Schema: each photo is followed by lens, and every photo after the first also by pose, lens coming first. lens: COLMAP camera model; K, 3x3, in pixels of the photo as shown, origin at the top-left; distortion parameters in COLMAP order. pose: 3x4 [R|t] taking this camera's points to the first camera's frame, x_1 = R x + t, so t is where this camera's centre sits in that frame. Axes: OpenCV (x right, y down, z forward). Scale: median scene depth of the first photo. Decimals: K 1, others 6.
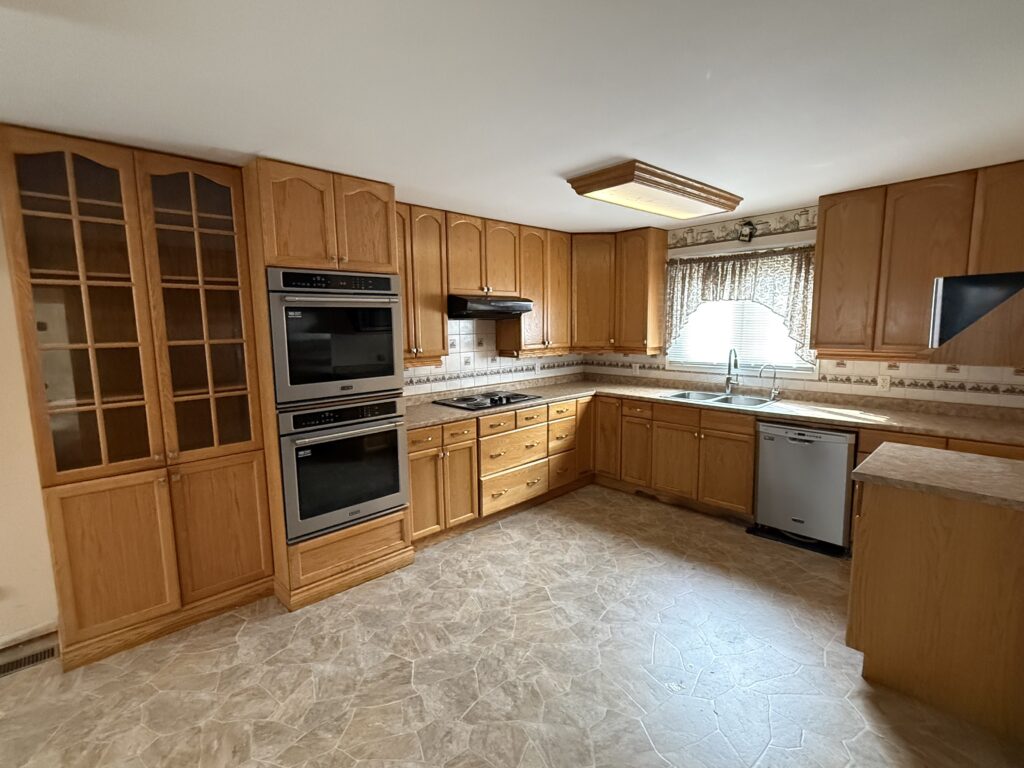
lens RADIAL K [[488.1, 0, 511.4], [0, 488.1, 383.8], [0, 0, 1]] dist [-0.002460, 0.000275]
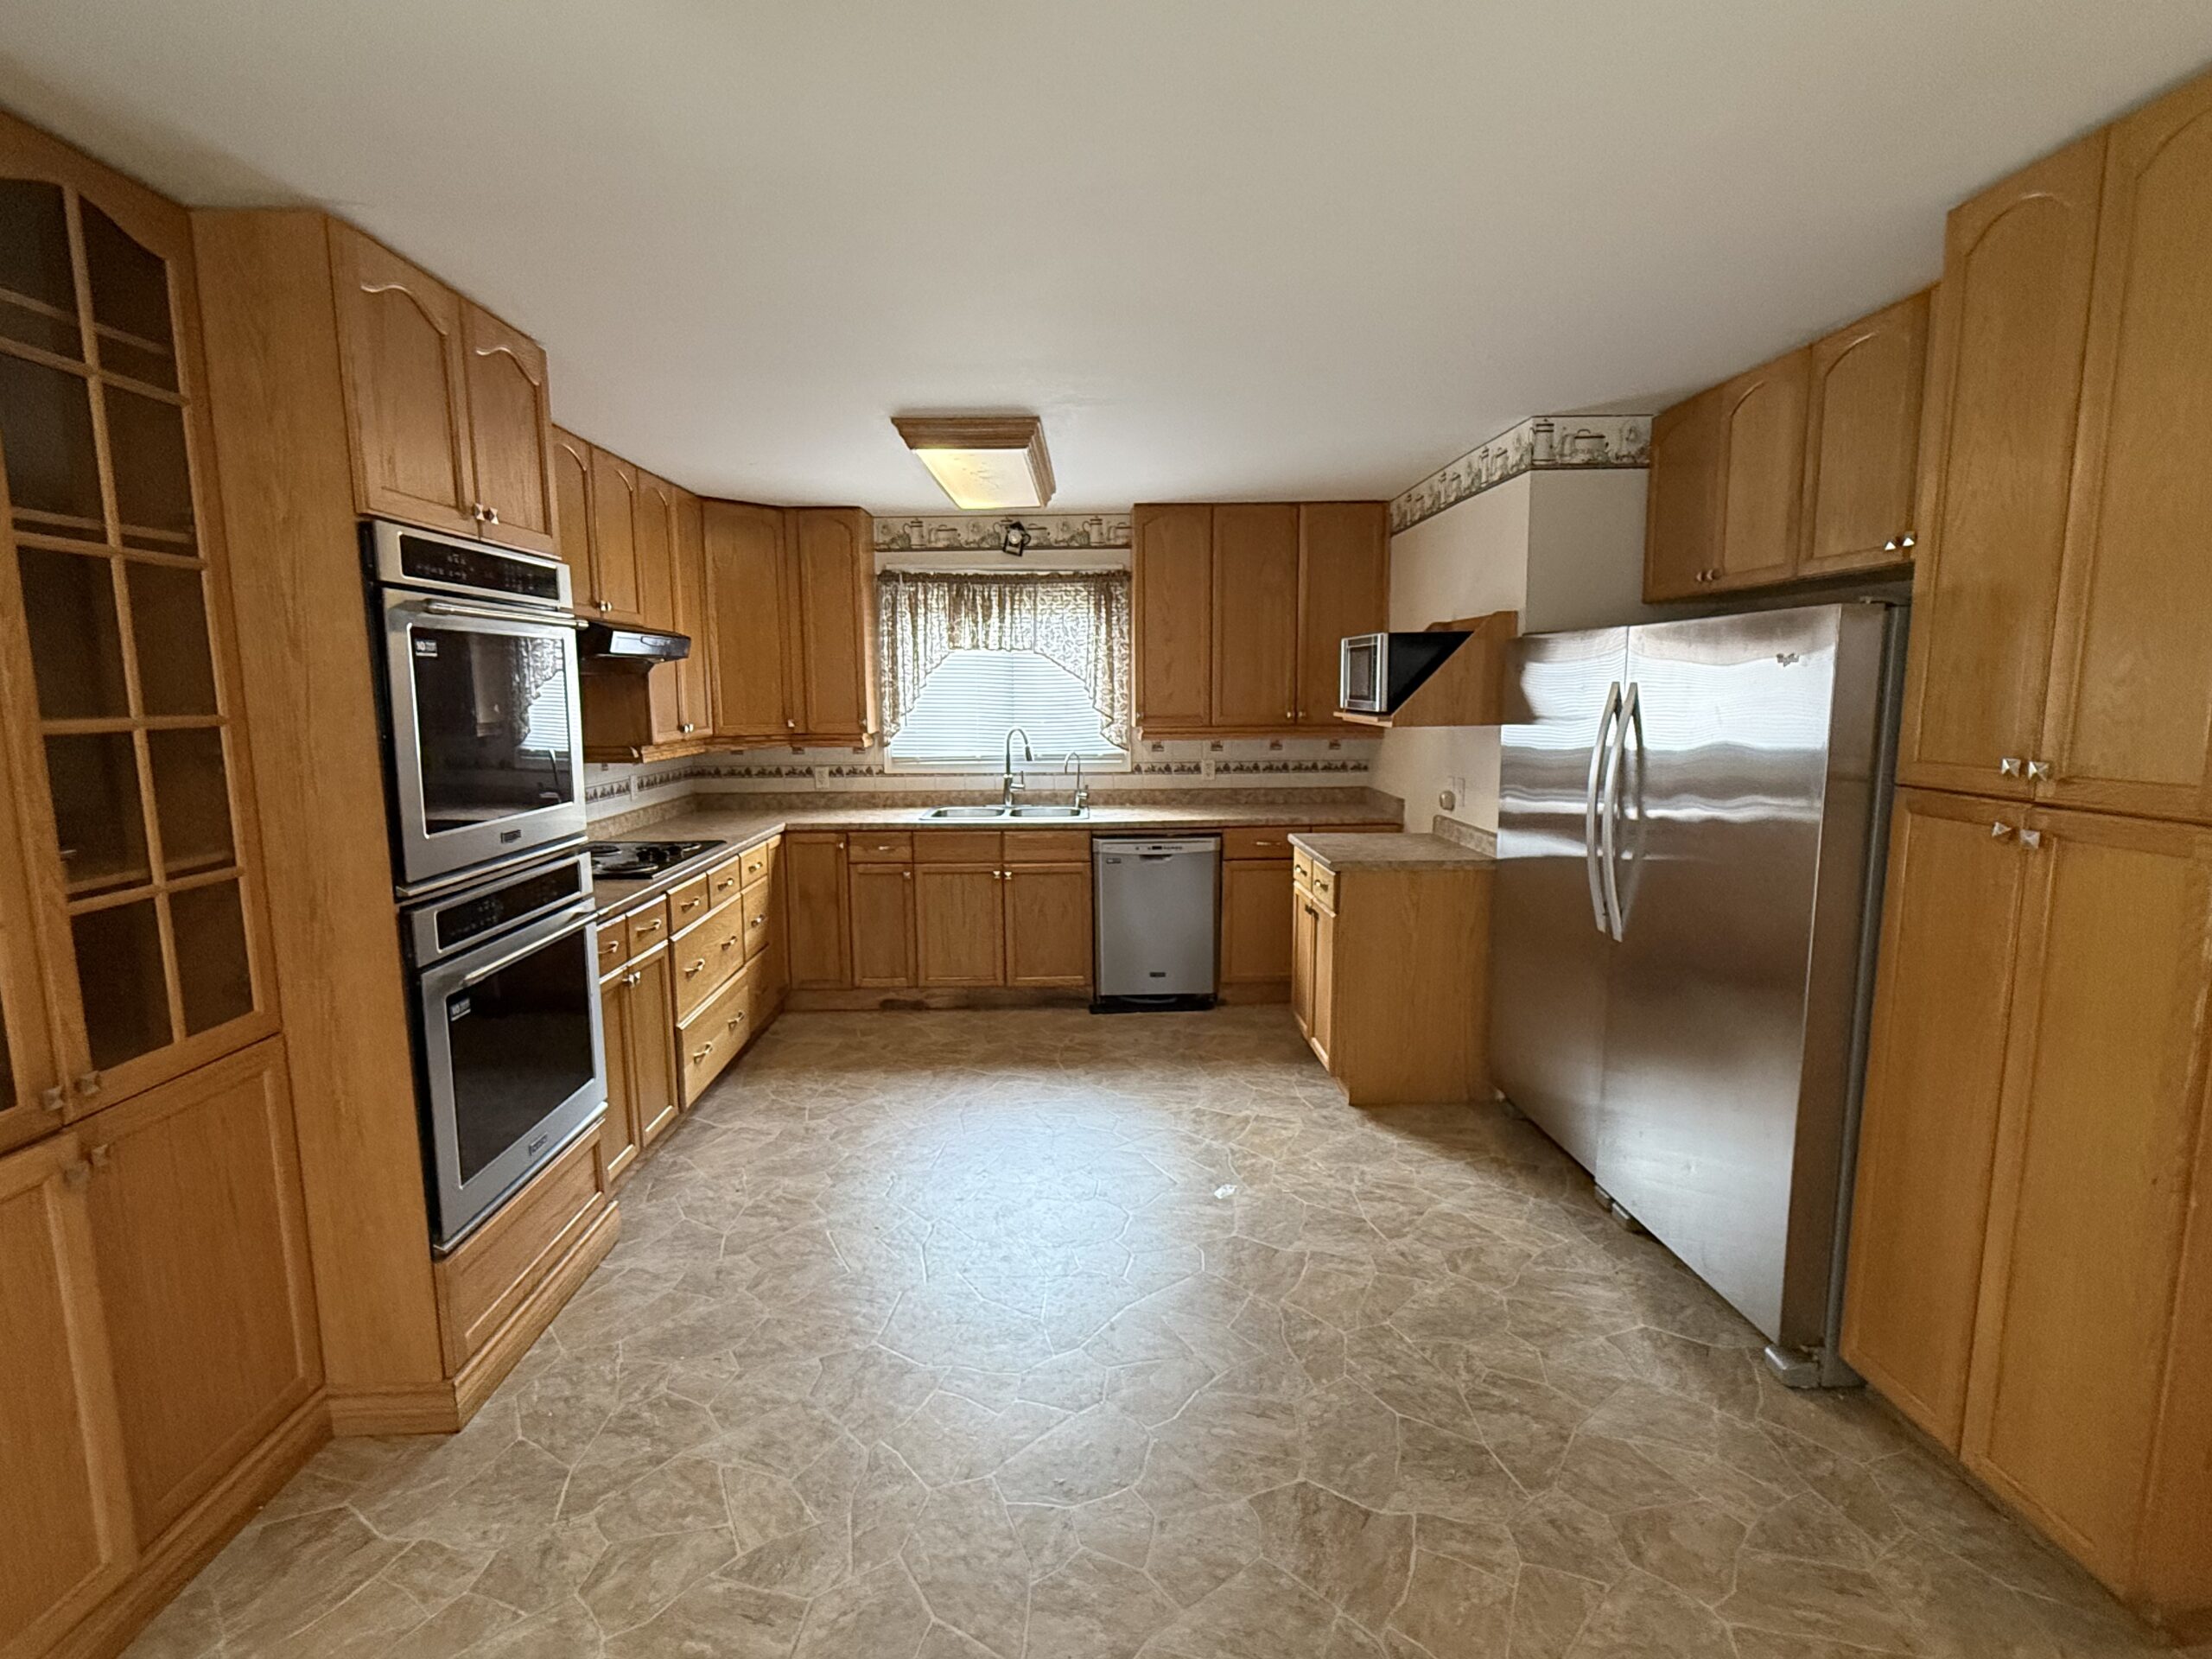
lens RADIAL K [[1054.4, 0, 1110.3], [0, 1054.4, 827.3], [0, 0, 1]] dist [-0.002460, 0.000275]
pose [[0.668358, -0.090461, 0.738318, -0.480736], [0.092714, 0.994968, 0.037978, 0.010773], [-0.738039, 0.043070, 0.673382, 0.036779]]
